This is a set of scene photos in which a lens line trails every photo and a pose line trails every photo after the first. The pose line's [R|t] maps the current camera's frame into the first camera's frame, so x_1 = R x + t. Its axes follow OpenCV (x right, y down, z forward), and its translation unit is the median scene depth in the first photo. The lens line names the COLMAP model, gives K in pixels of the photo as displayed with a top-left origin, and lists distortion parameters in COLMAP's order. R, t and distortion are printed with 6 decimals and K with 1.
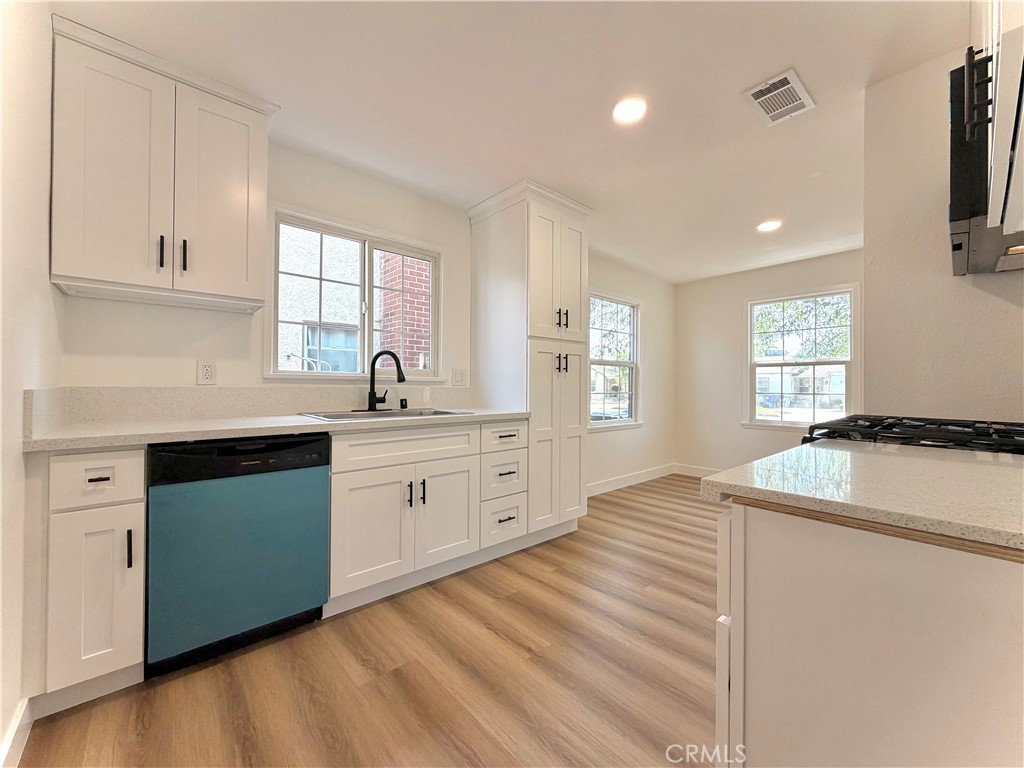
lens RADIAL K [[409.9, 0, 508.8], [0, 409.9, 381.8], [0, 0, 1]] dist [-0.001224, -0.000143]
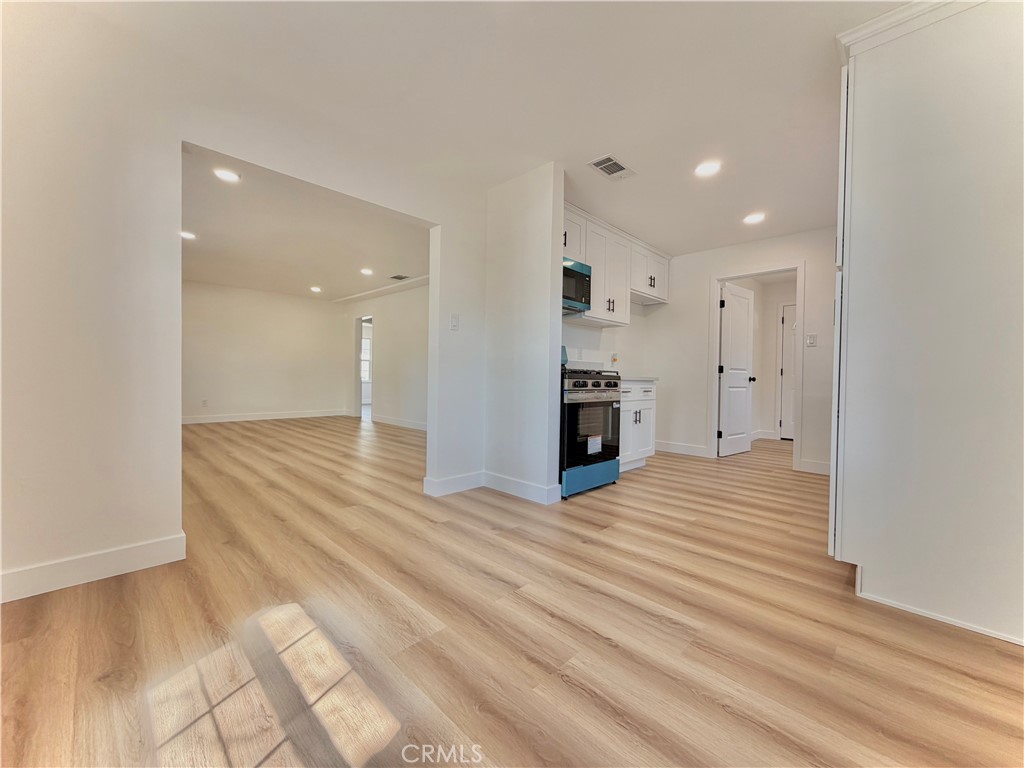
lens RADIAL K [[409.9, 0, 508.8], [0, 409.9, 381.8], [0, 0, 1]] dist [-0.001224, -0.000143]
pose [[-0.997031, -0.023626, -0.073290, 0.549977], [-0.024227, 0.999680, 0.007328, 0.059245], [0.073094, 0.009082, -0.997284, 1.235062]]
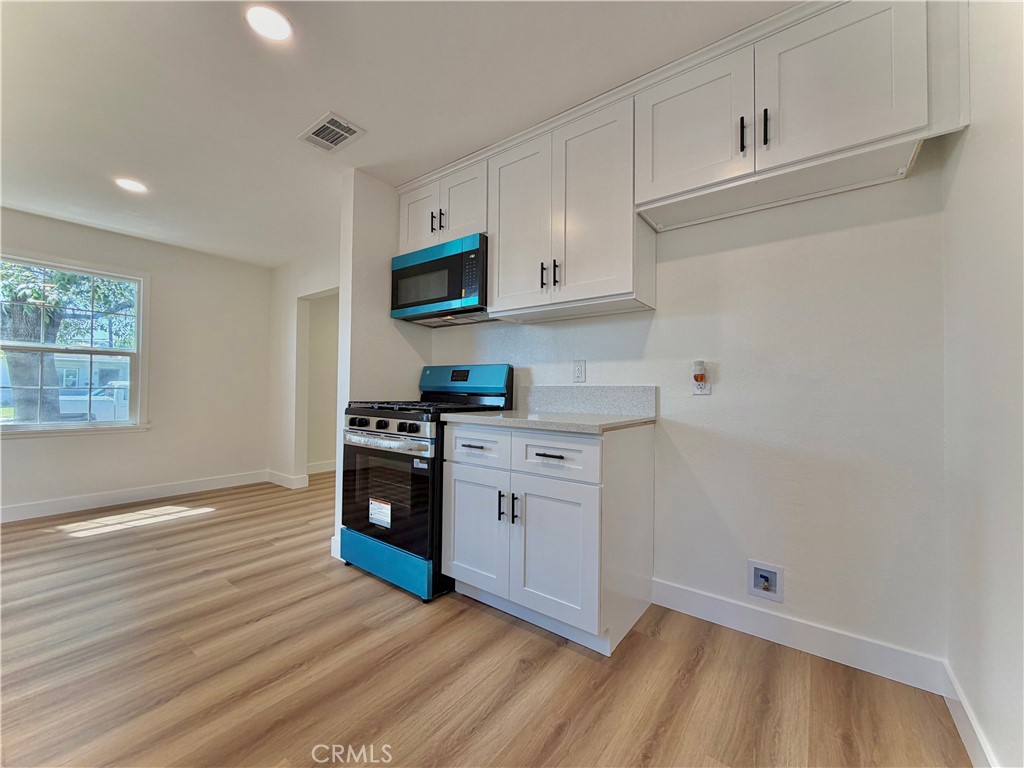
lens RADIAL K [[409.9, 0, 508.8], [0, 409.9, 381.8], [0, 0, 1]] dist [-0.001224, -0.000143]
pose [[-0.201223, 0.010888, 0.979485, -0.286787], [-0.021180, 0.999656, -0.015463, 0.011580], [-0.979317, -0.023857, -0.200923, 0.356438]]
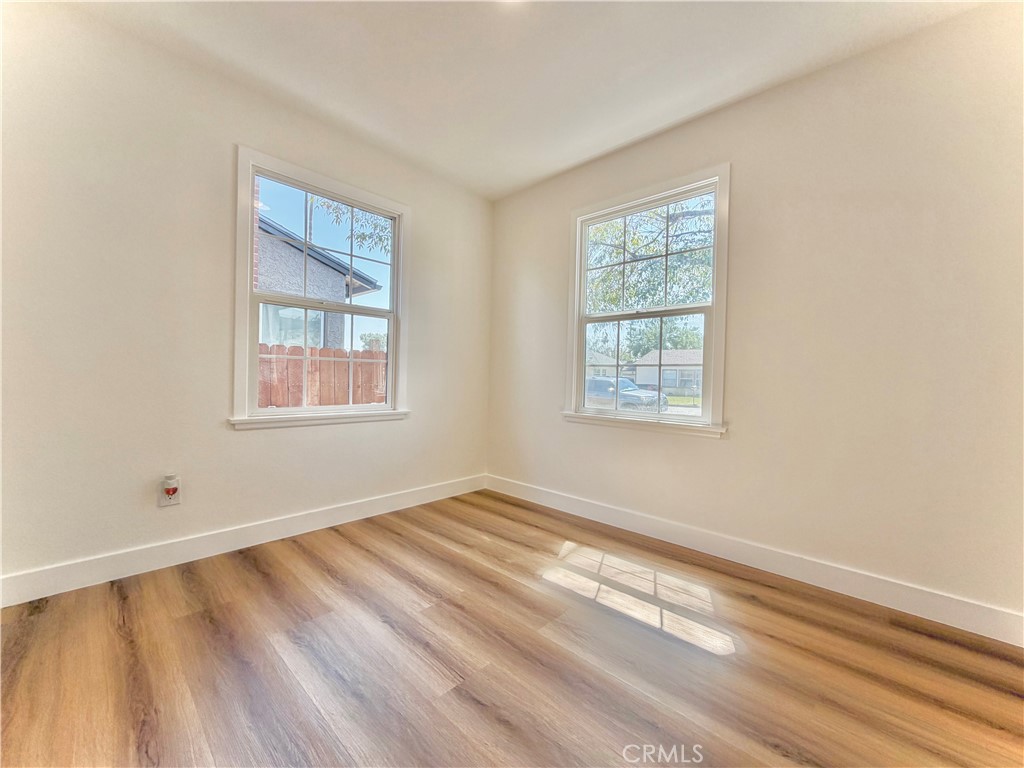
lens RADIAL K [[409.9, 0, 508.8], [0, 409.9, 381.8], [0, 0, 1]] dist [-0.001224, -0.000143]
pose [[0.995504, 0.013678, 0.093727, 0.507266], [-0.016144, 0.999542, 0.025601, 0.045422], [-0.093334, -0.026999, 0.995269, 0.469302]]
